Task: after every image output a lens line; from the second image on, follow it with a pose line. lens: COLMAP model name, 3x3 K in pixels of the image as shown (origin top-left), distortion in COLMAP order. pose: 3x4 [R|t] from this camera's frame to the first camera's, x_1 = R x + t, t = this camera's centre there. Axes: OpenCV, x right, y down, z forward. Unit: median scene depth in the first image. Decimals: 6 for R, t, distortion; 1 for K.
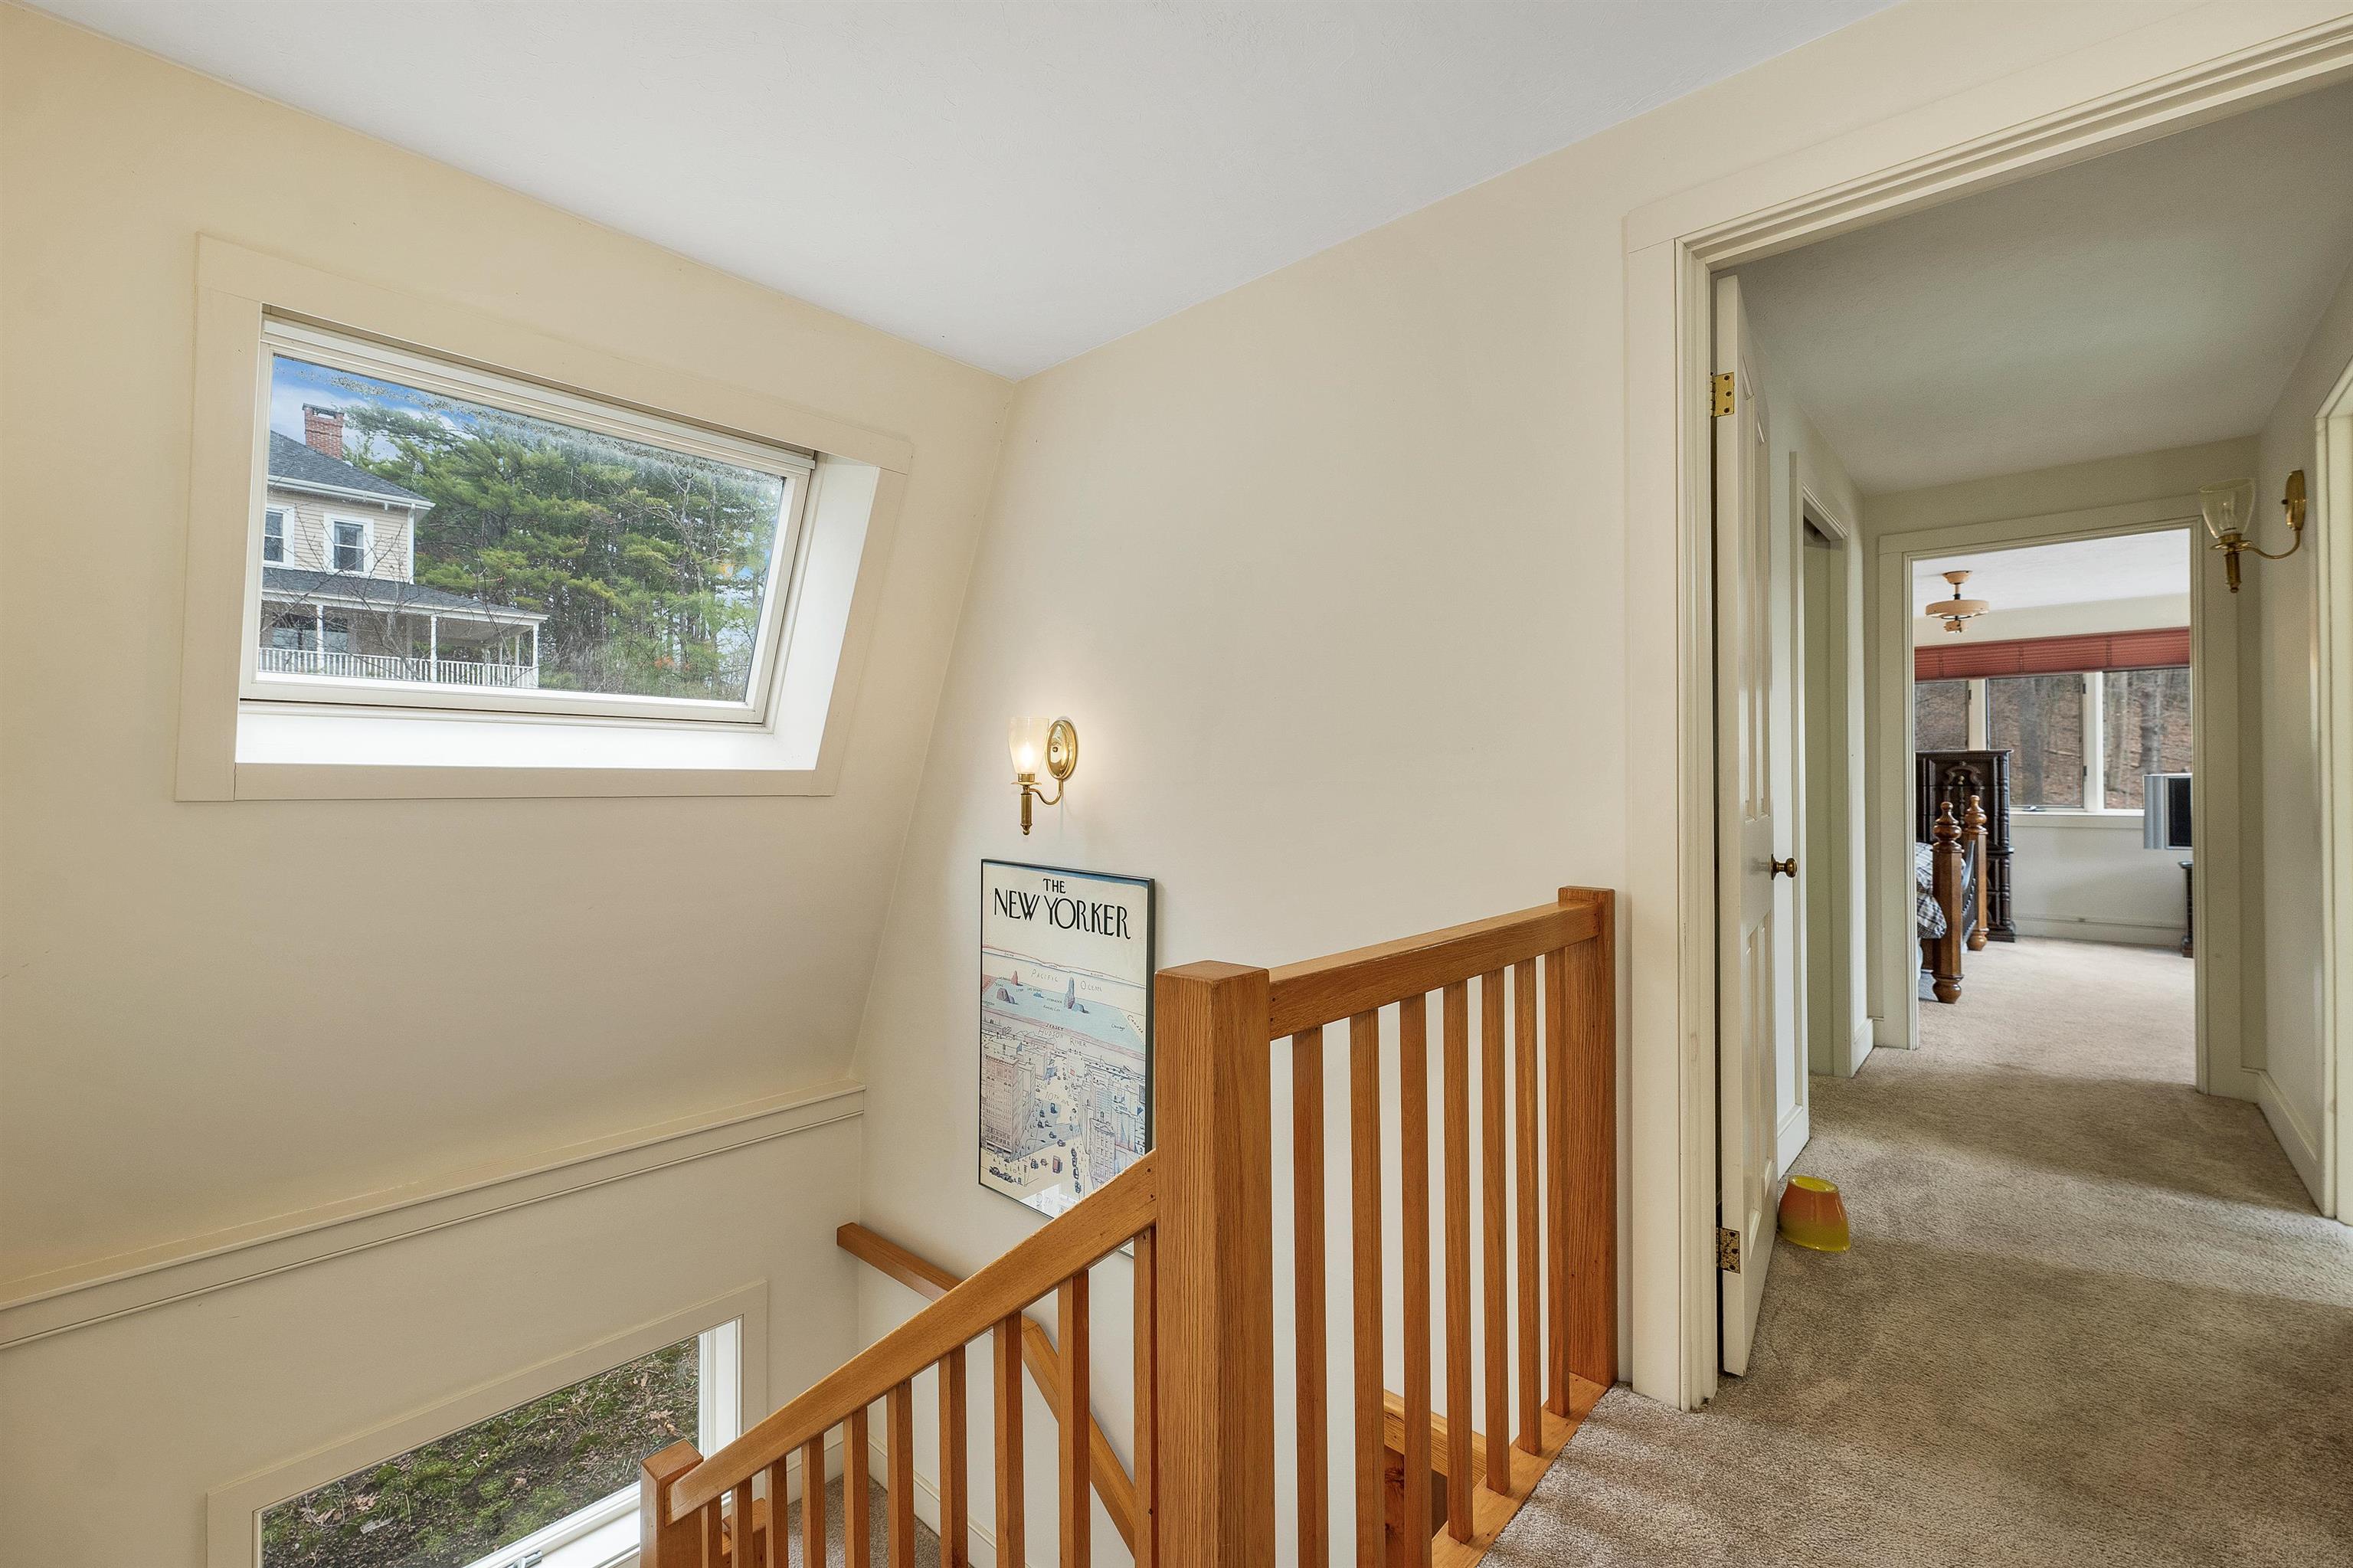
lens RADIAL K [[989.0, 0, 1180.7], [0, 989.0, 773.8], [0, 0, 1]] dist [0.022584, 0.000171]
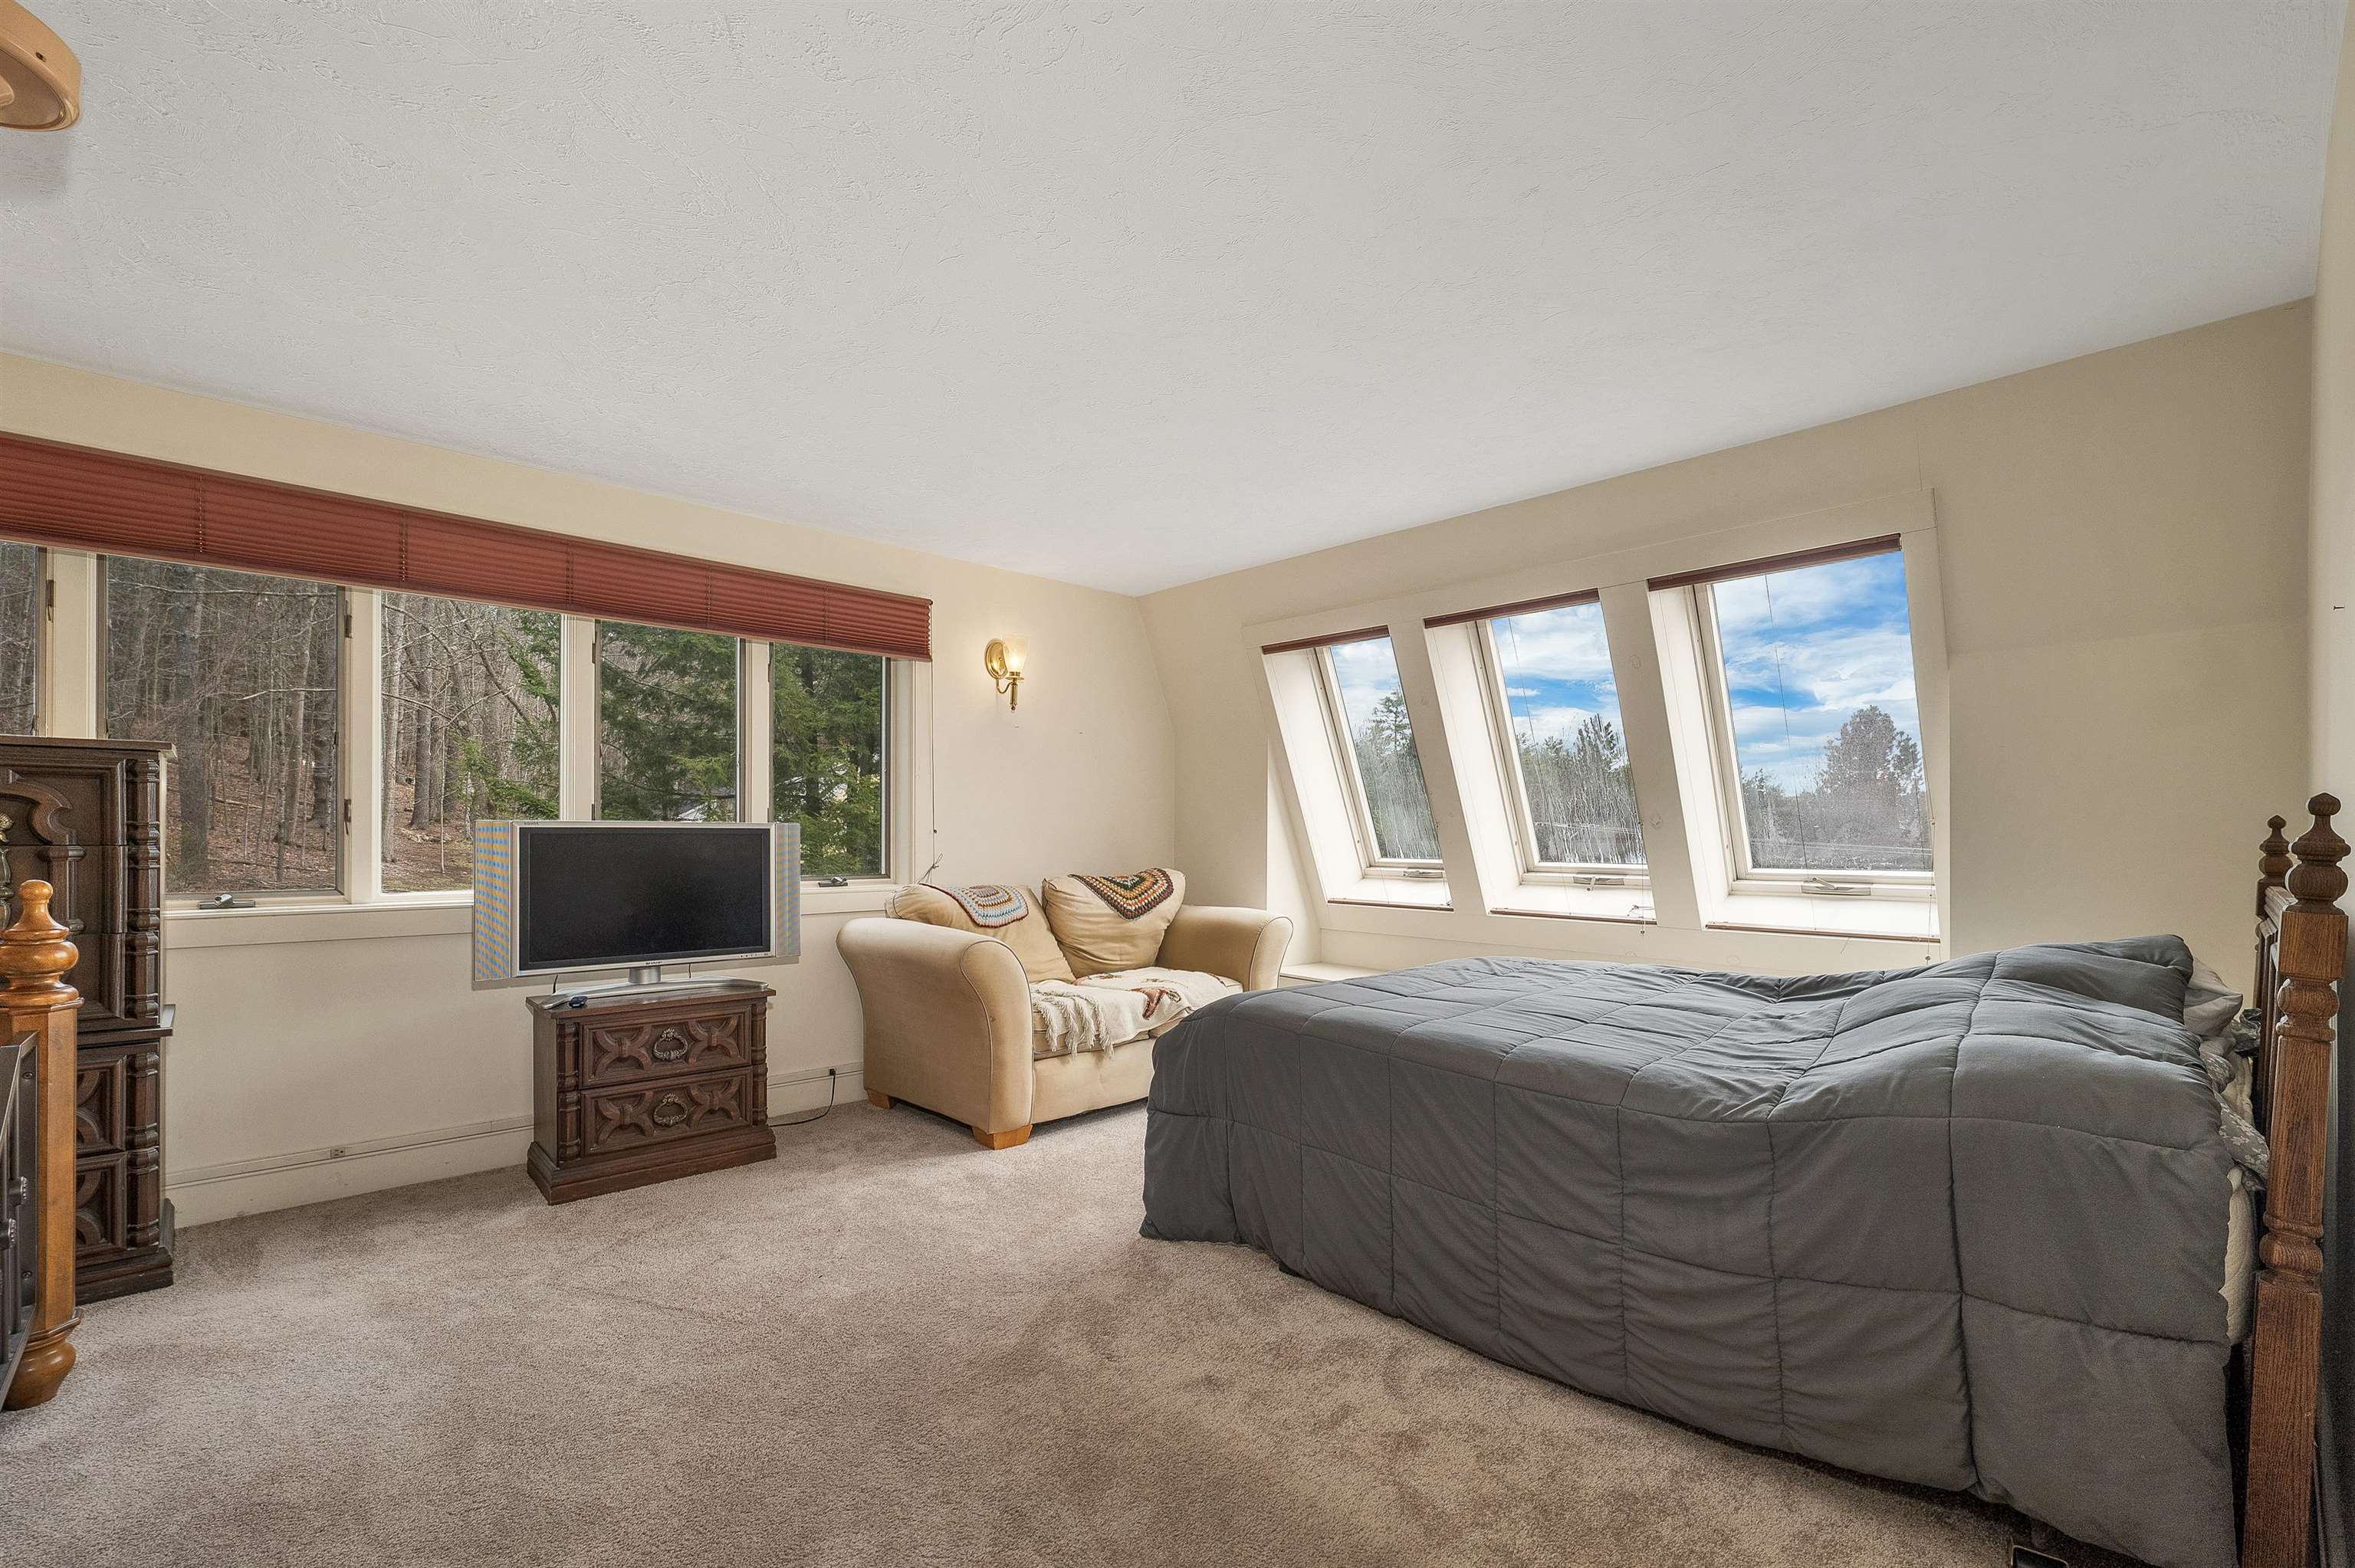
lens RADIAL K [[1006.4, 0, 1185.1], [0, 1006.4, 832.2], [0, 0, 1]] dist [0.002817, 0.000742]
pose [[0.089727, 0.003518, 0.995960, 0.495900], [-0.008480, 0.999960, -0.002769, 0.005420], [-0.995930, -0.008197, 0.089753, 0.601121]]
